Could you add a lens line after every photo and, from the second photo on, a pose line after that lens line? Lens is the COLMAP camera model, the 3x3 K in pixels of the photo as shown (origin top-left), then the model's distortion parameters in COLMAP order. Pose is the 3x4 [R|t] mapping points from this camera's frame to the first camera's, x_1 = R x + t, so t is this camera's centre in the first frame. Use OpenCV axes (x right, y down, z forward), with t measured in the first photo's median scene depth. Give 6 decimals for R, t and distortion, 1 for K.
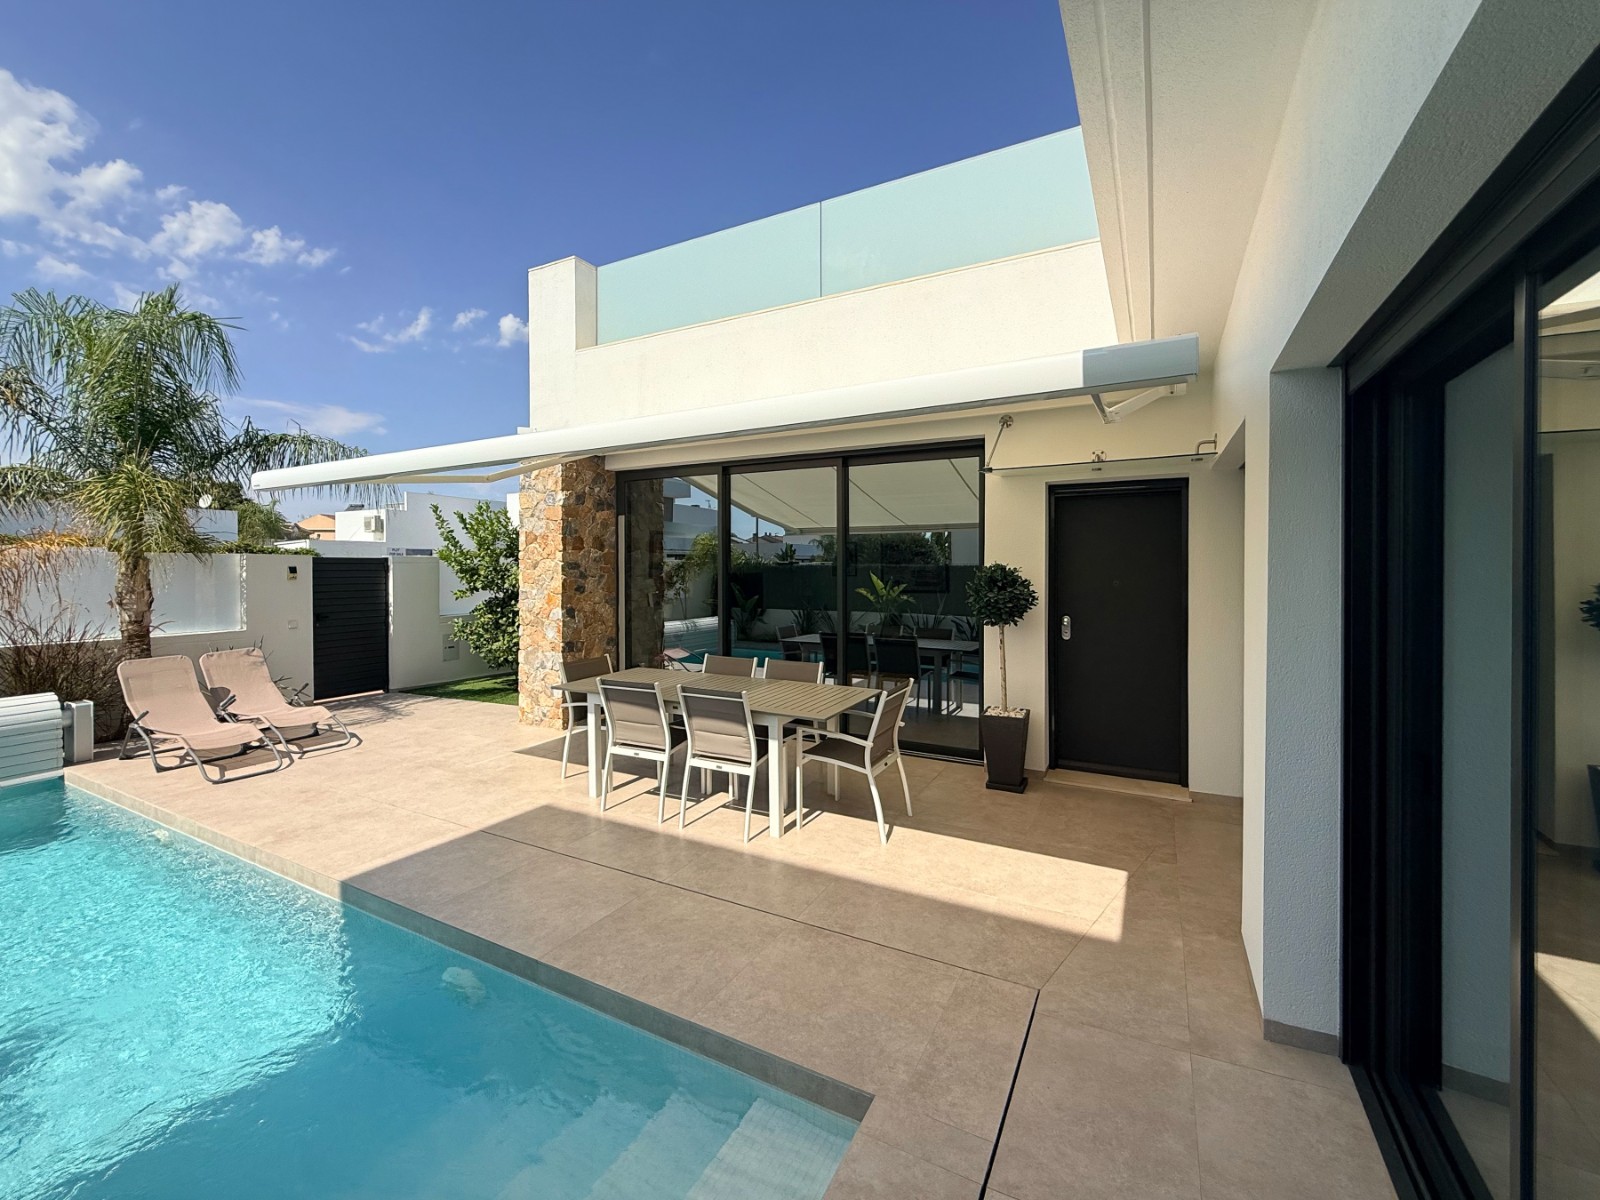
lens RADIAL K [[678.7, 0, 777.5], [0, 678.7, 603.9], [0, 0, 1]] dist [-0.001479, 0.000468]
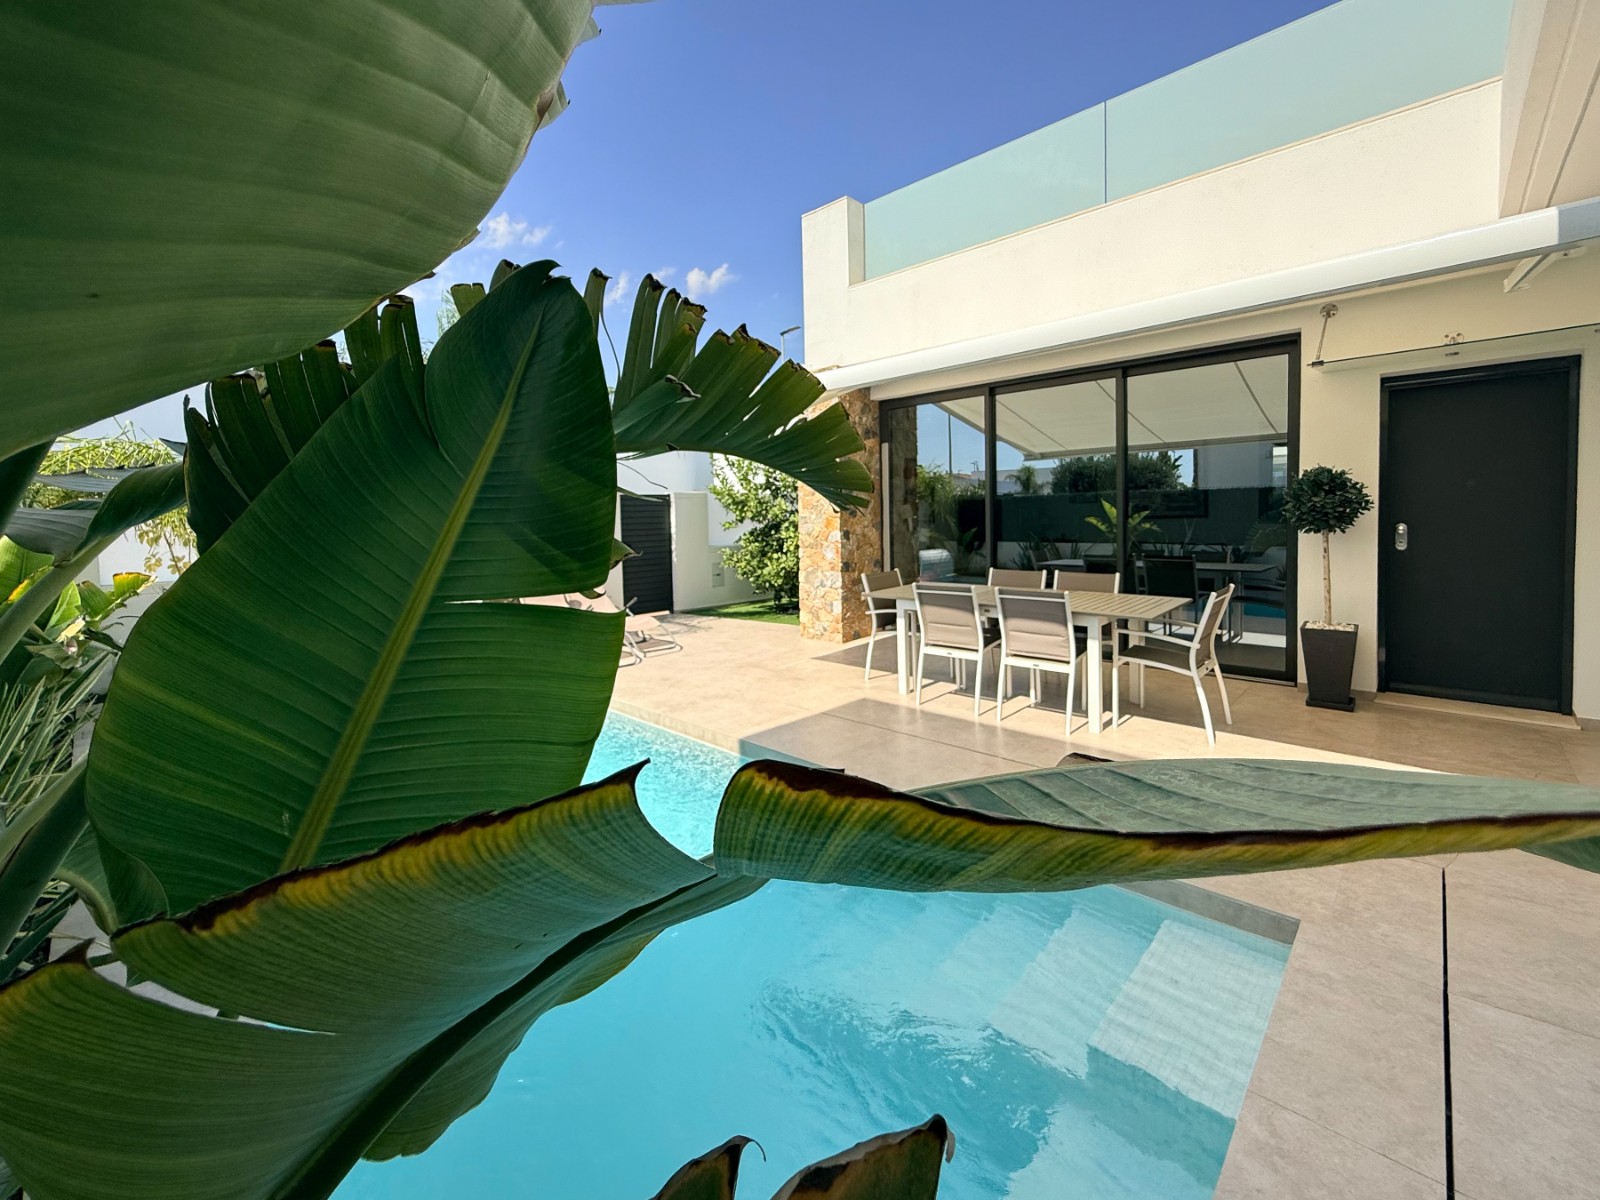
lens RADIAL K [[678.7, 0, 823.4], [0, 678.7, 563.4], [0, 0, 1]] dist [-0.001479, 0.000468]
pose [[0.966493, -0.009129, -0.256530, -0.091311], [0.019154, 0.999146, 0.036608, 0.024620], [0.255976, -0.040295, 0.965843, -0.070630]]
